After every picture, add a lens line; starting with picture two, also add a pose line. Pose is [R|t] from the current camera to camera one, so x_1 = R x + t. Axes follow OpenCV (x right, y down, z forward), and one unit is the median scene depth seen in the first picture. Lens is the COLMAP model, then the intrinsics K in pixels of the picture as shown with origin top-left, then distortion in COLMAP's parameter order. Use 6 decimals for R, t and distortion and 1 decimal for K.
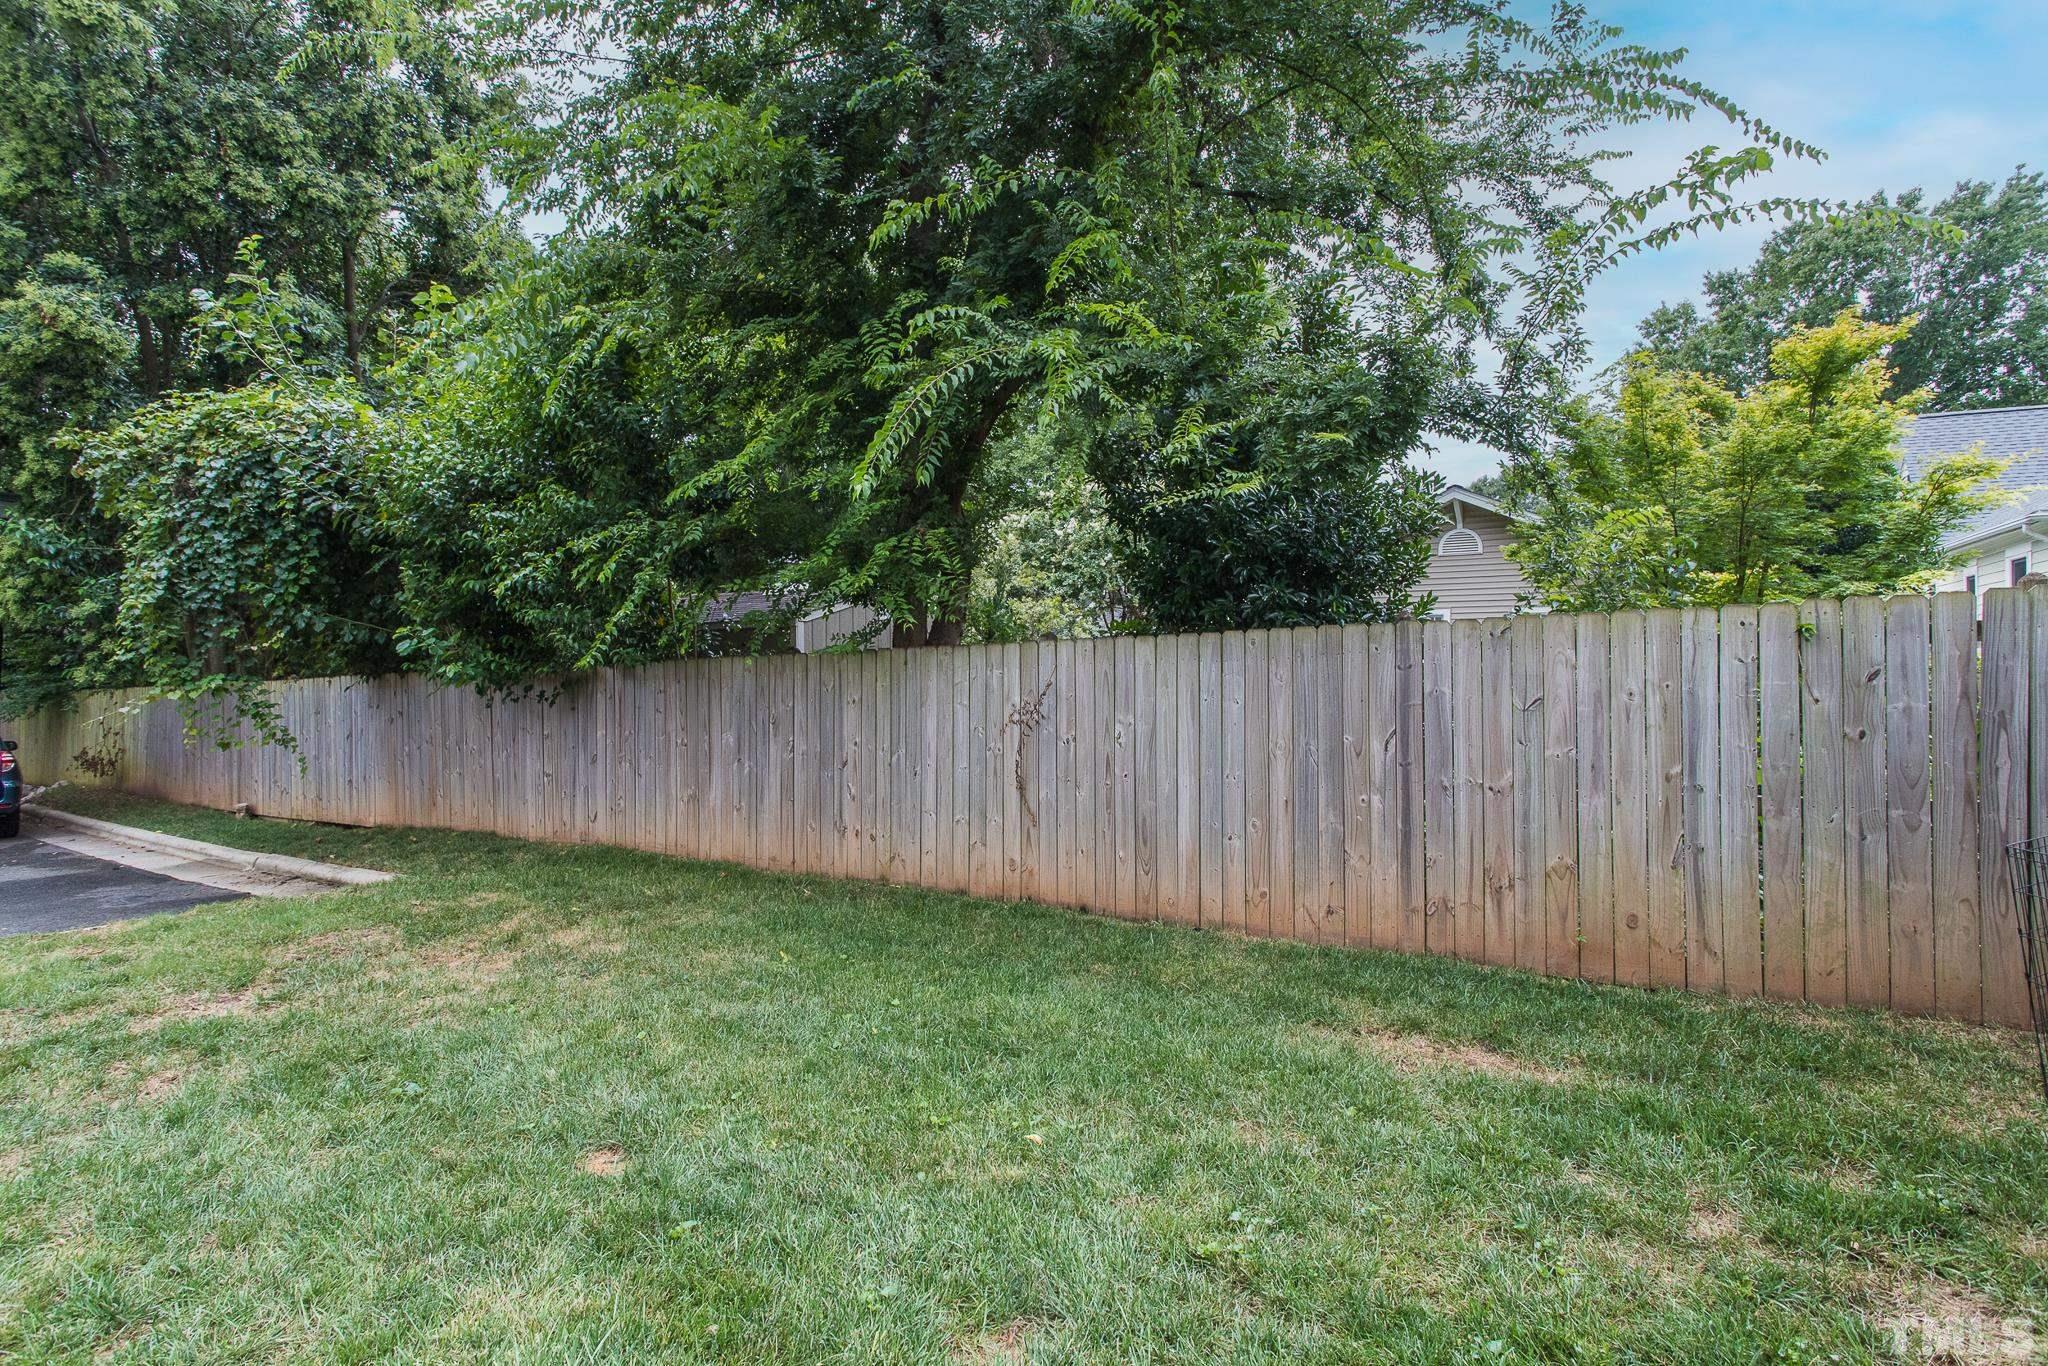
lens RADIAL K [[1017.6, 0, 1022.7], [0, 1017.6, 656.7], [0, 0, 1]] dist [0.001594, -0.000080]
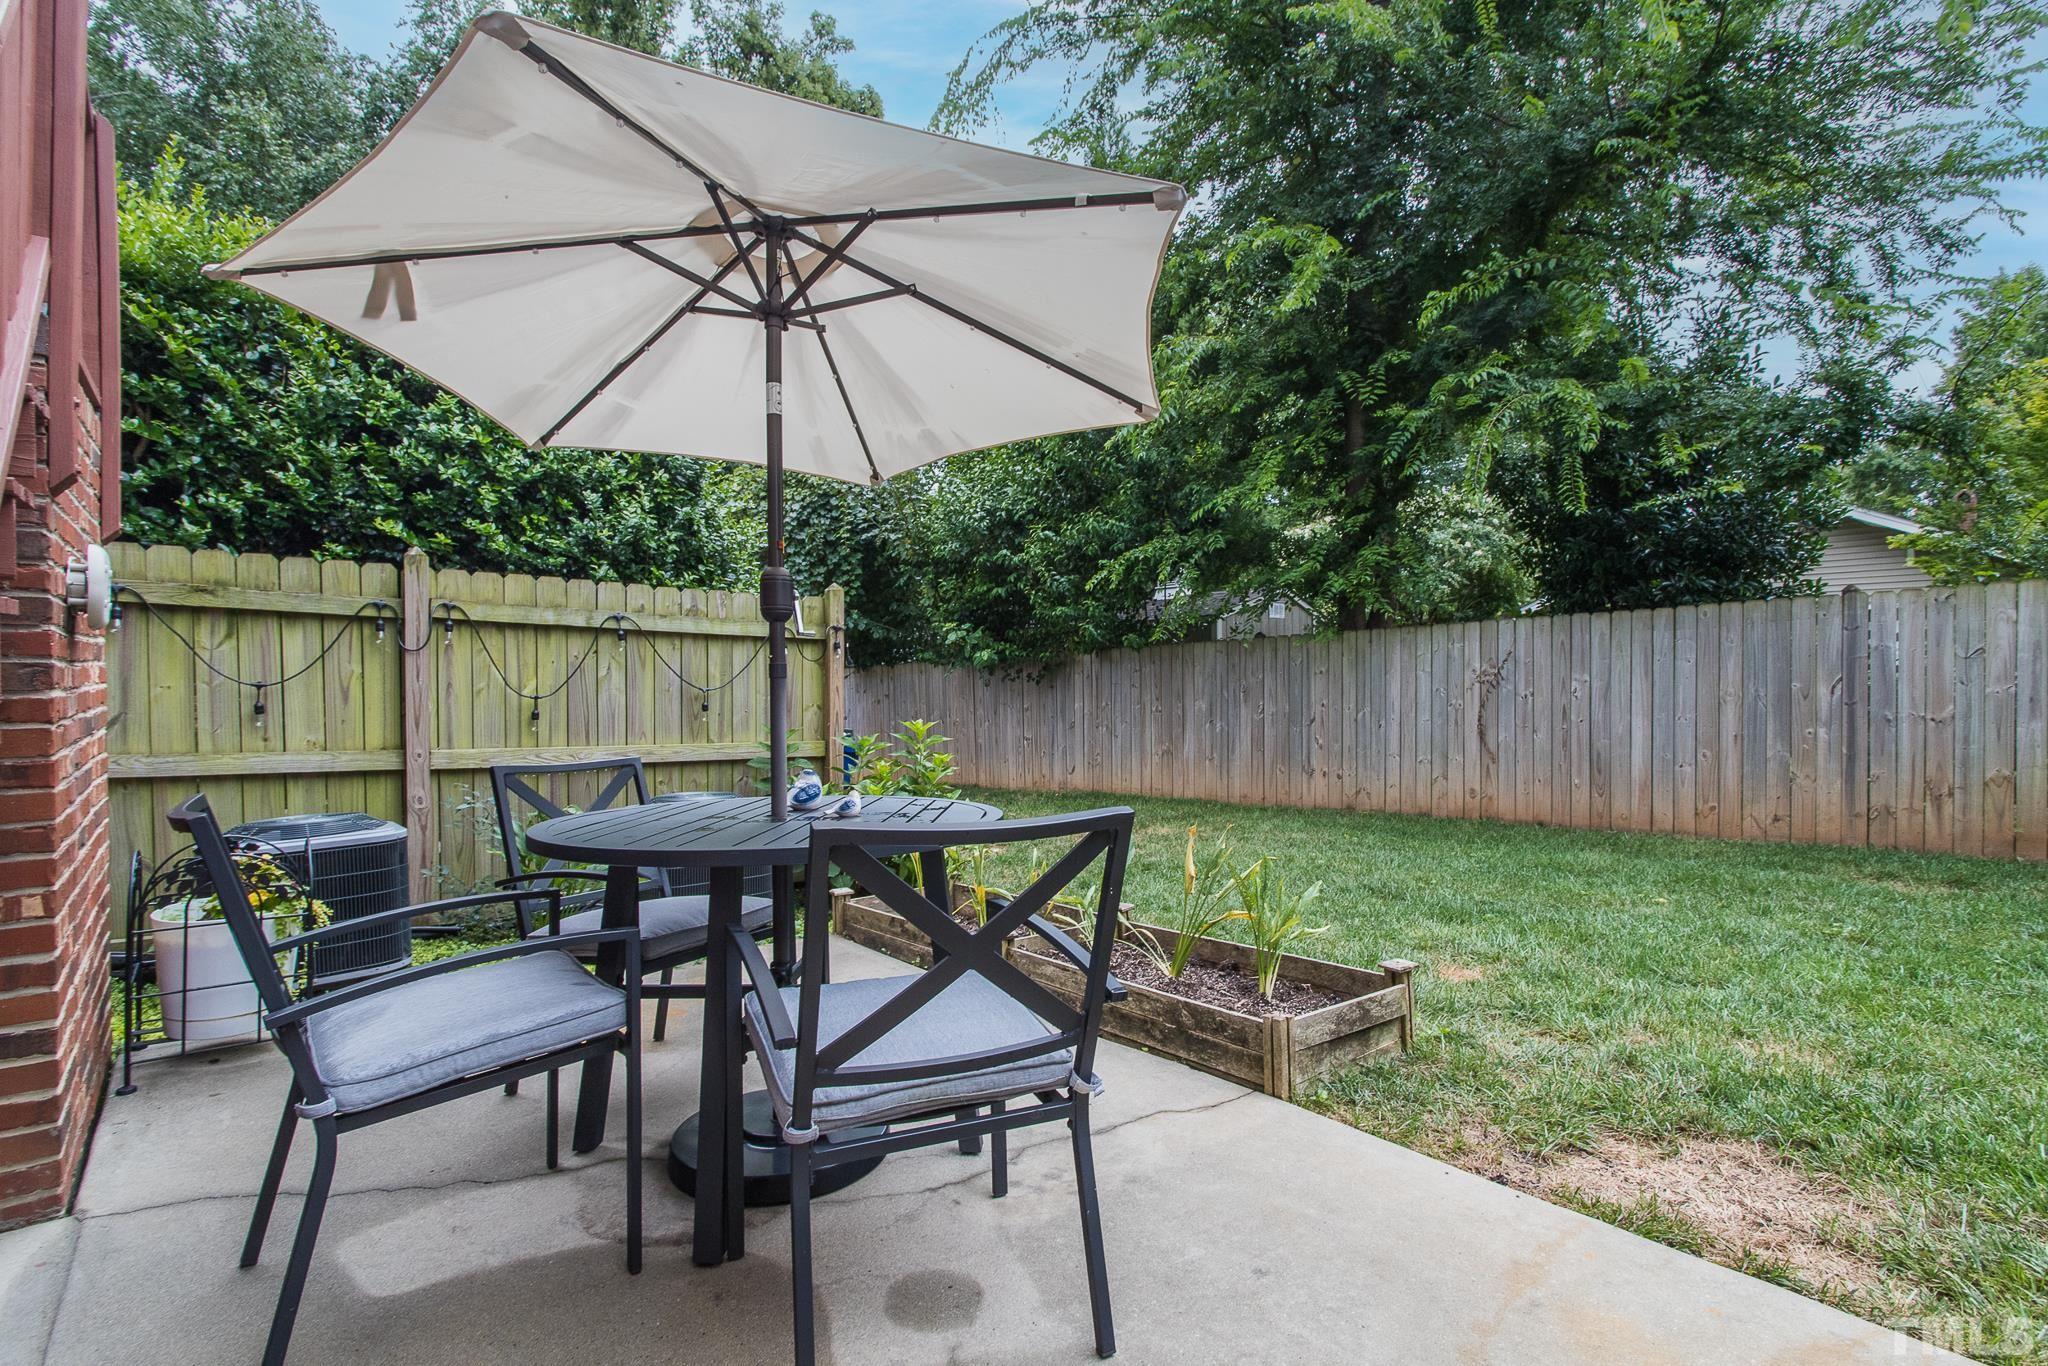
lens RADIAL K [[1002.5, 0, 1022.5], [0, 1002.5, 713.6], [0, 0, 1]] dist [0.005498, -0.000270]
pose [[0.981712, 0.002019, -0.190364, -0.331925], [0.004976, 0.999330, 0.036260, 0.053941], [0.190309, -0.036544, 0.981044, -0.364037]]
